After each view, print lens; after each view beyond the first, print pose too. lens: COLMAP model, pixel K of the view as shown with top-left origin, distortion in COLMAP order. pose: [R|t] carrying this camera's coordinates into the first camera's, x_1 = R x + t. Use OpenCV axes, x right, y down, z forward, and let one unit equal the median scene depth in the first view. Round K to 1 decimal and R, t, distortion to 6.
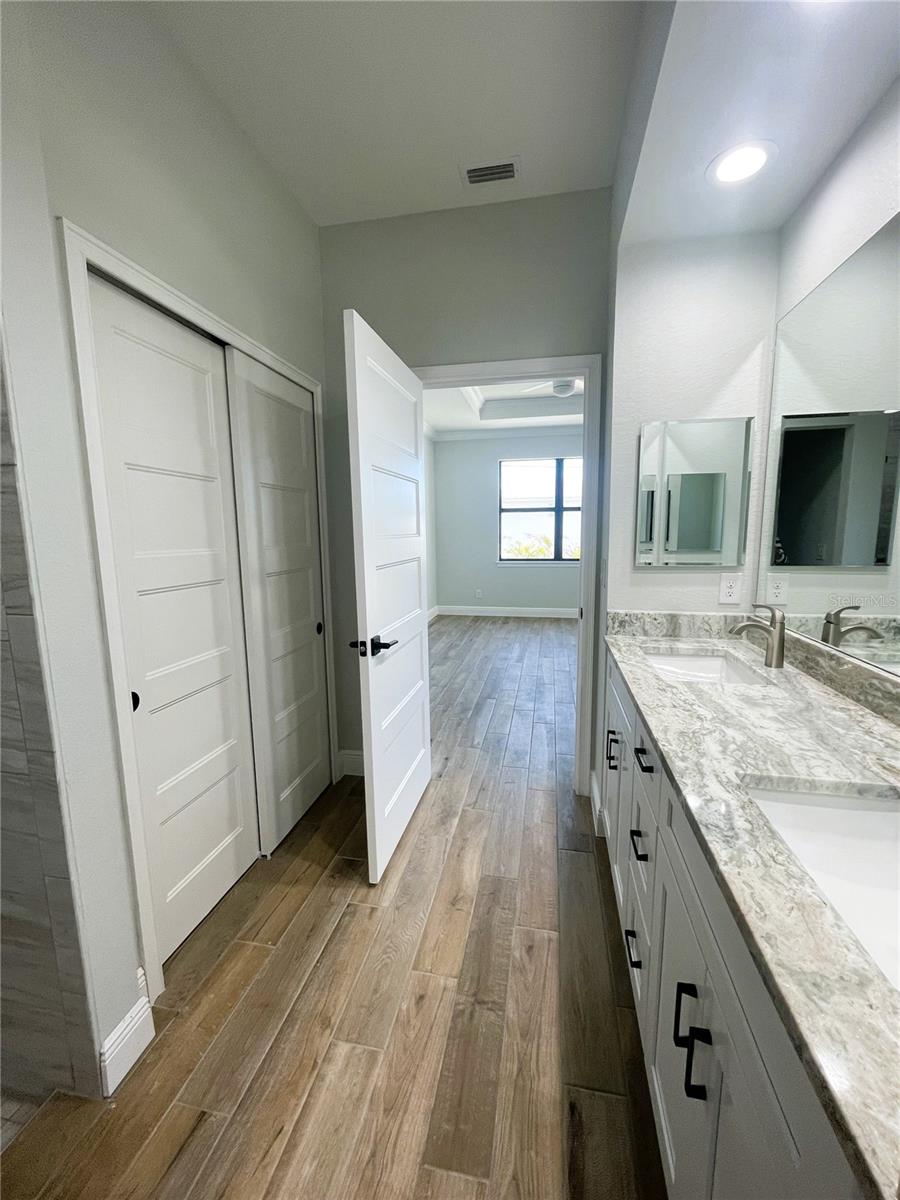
lens RADIAL K [[481.5, 0, 450.0], [0, 481.5, 600.0], [0, 0, 1]] dist [-0.000088, 0.000030]
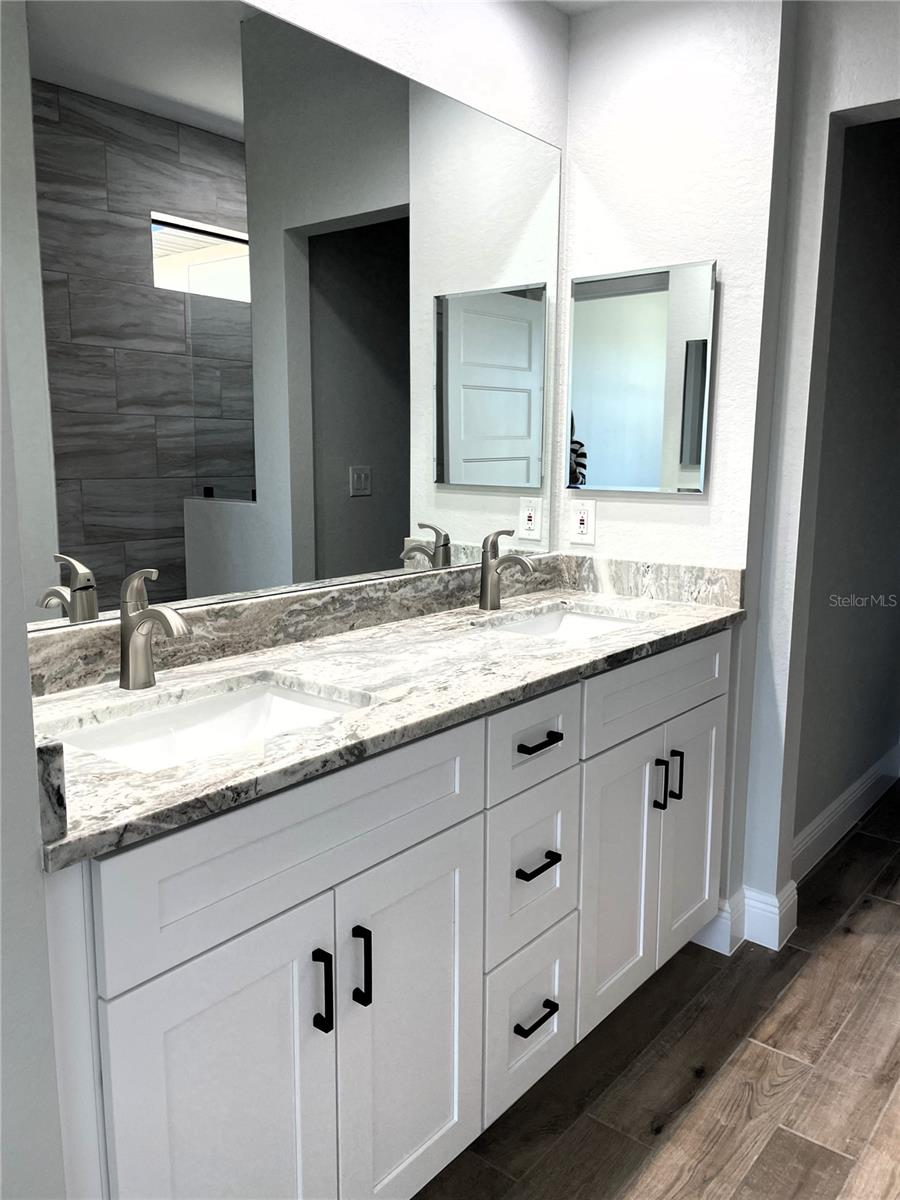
lens RADIAL K [[956.6, 0, 450.0], [0, 956.6, 600.0], [0, 0, 1]] dist [-0.009480, -0.011599]
pose [[-0.892971, -0.063514, 0.445610, -0.093521], [0.069802, 0.958477, 0.276494, -0.276774], [-0.444668, 0.278006, -0.851459, 2.254994]]
